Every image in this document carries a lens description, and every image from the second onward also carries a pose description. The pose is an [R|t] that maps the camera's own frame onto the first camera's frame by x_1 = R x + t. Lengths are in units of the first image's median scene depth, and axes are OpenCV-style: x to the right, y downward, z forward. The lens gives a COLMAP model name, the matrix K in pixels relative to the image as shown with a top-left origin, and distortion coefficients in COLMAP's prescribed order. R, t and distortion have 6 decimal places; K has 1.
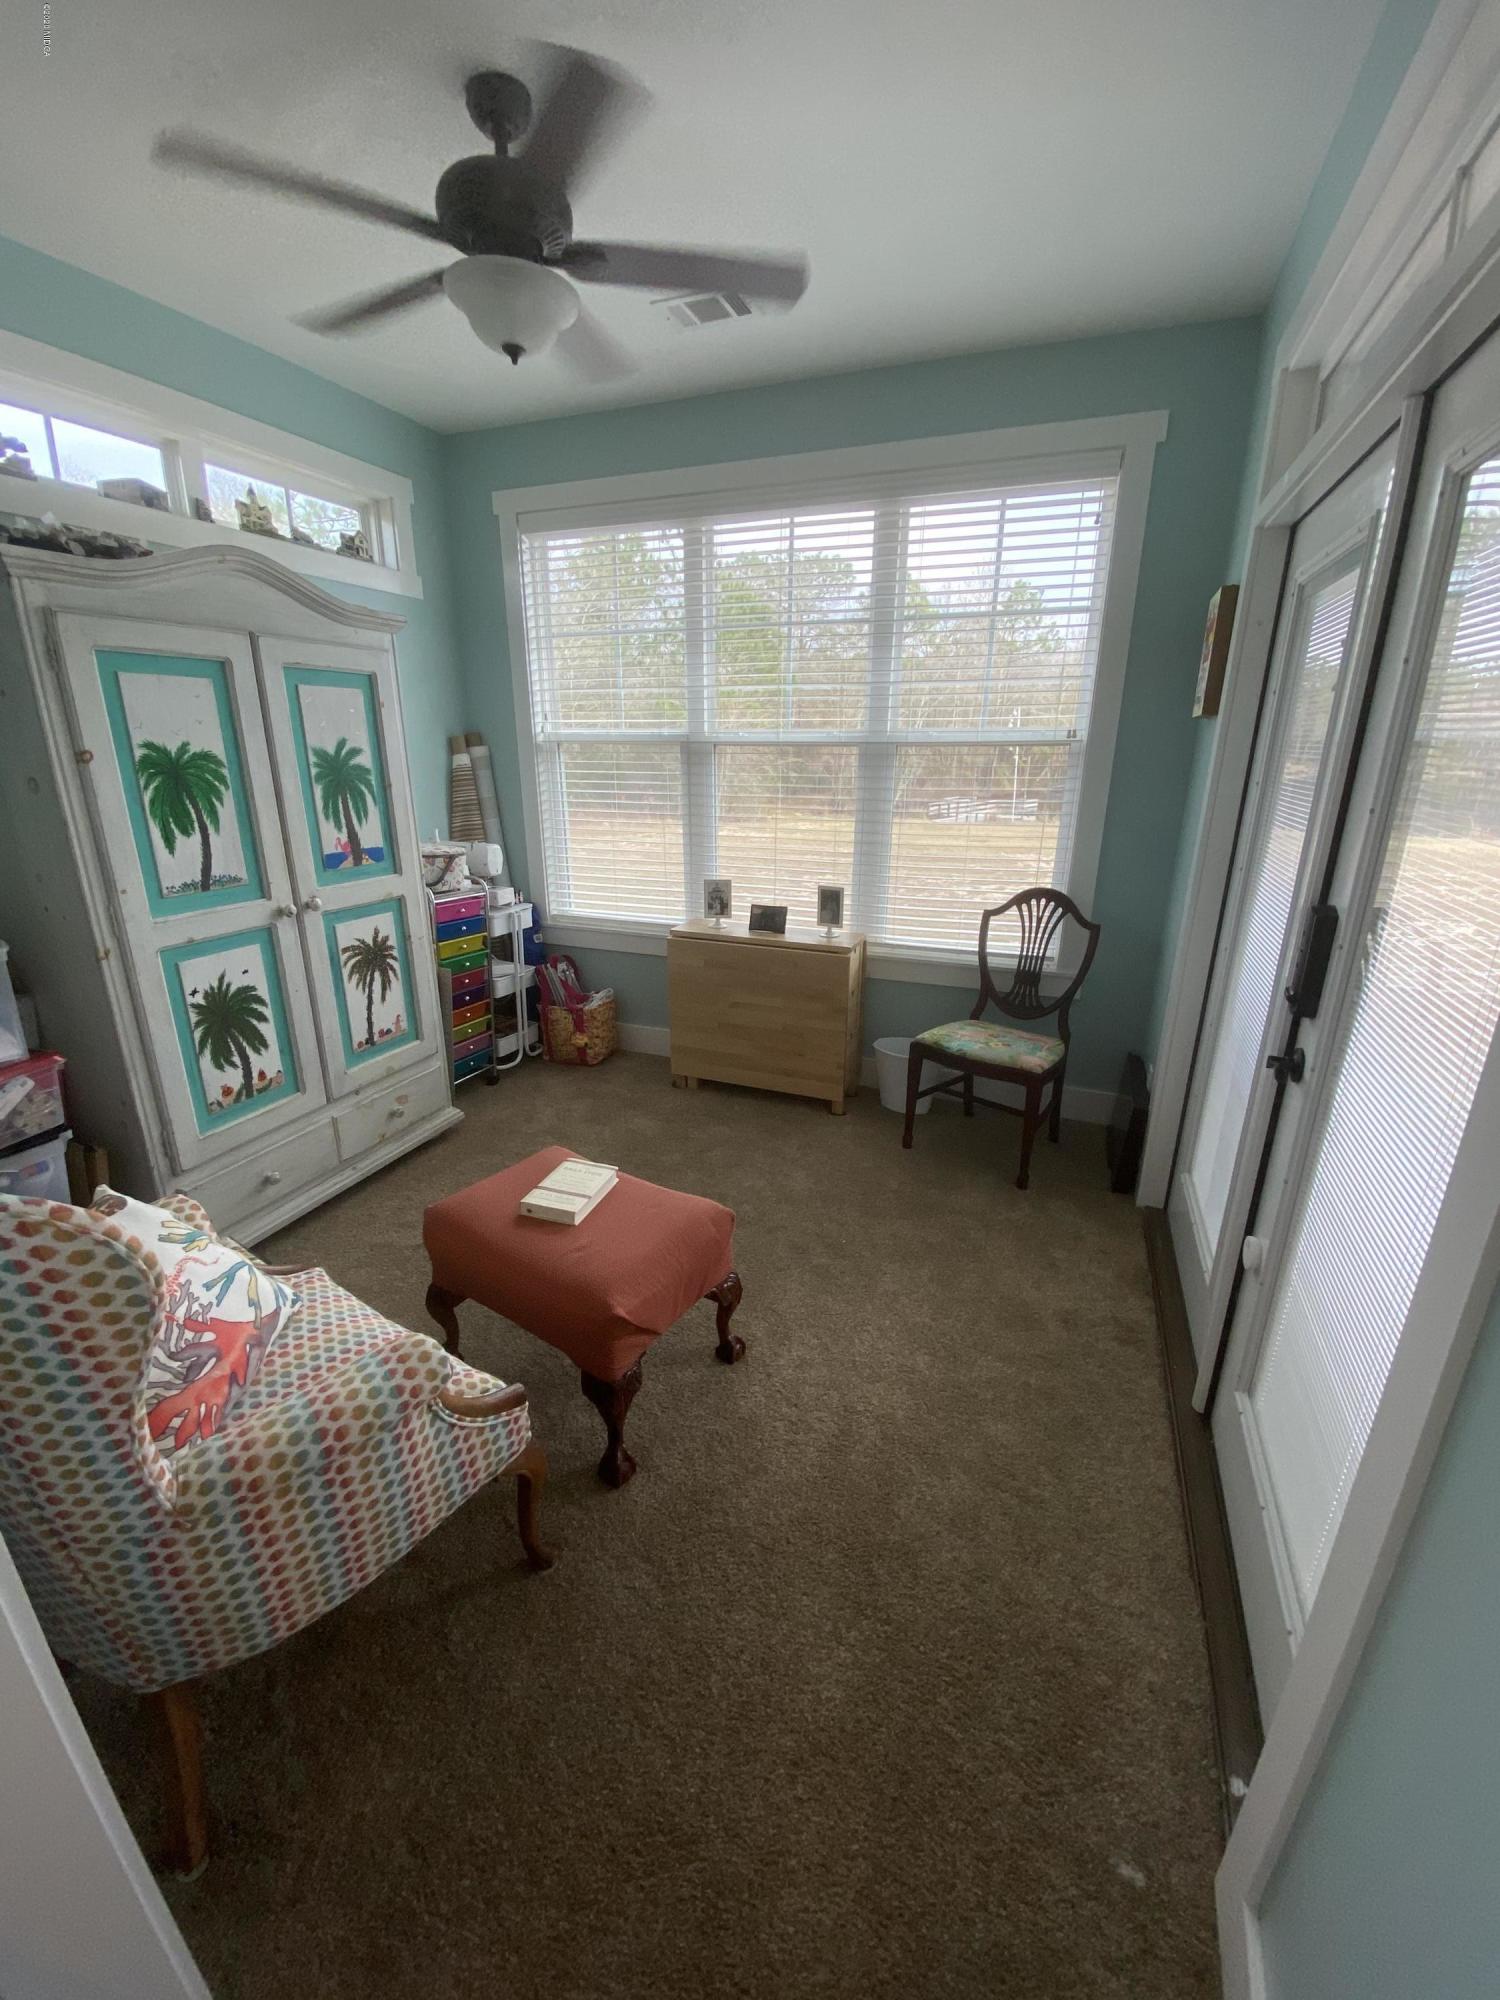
lens RADIAL K [[807.1, 0, 780.8], [0, 807.1, 1026.1], [0, 0, 1]] dist [0.008780, -0.002774]
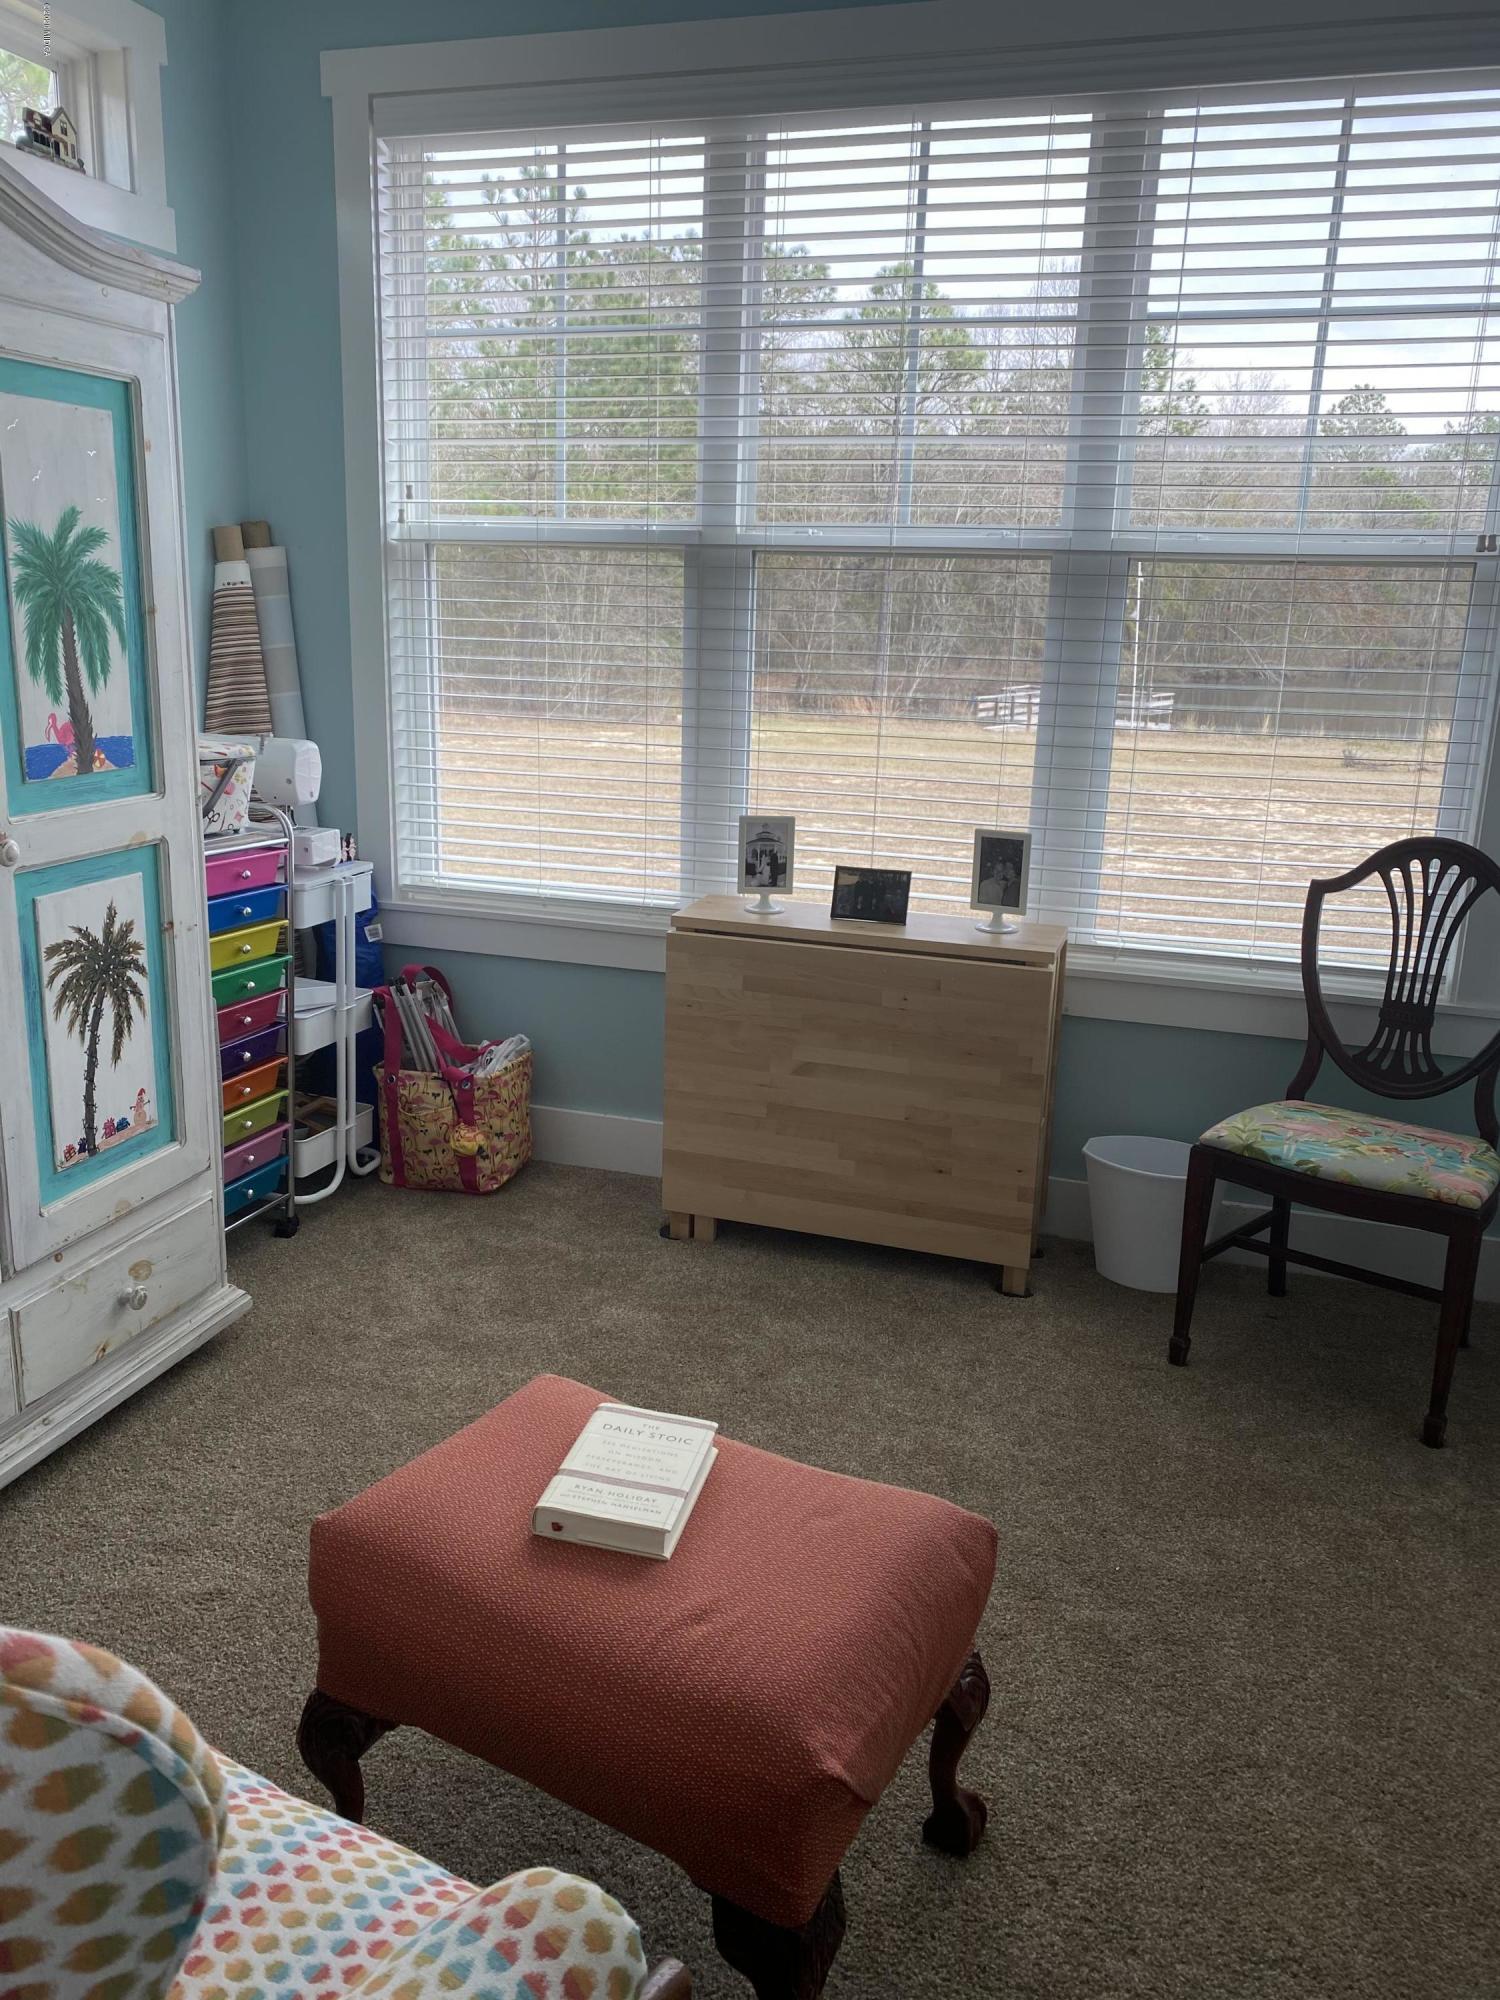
lens RADIAL K [[1536.5, 0, 770.0], [0, 1536.5, 1009.5], [0, 0, 1]] dist [-0.022338, 0.048892]
pose [[0.998026, 0.003884, 0.062676, -0.144138], [0.000296, 0.997784, -0.066538, -0.000453], [-0.062795, 0.066425, 0.995813, 0.073135]]
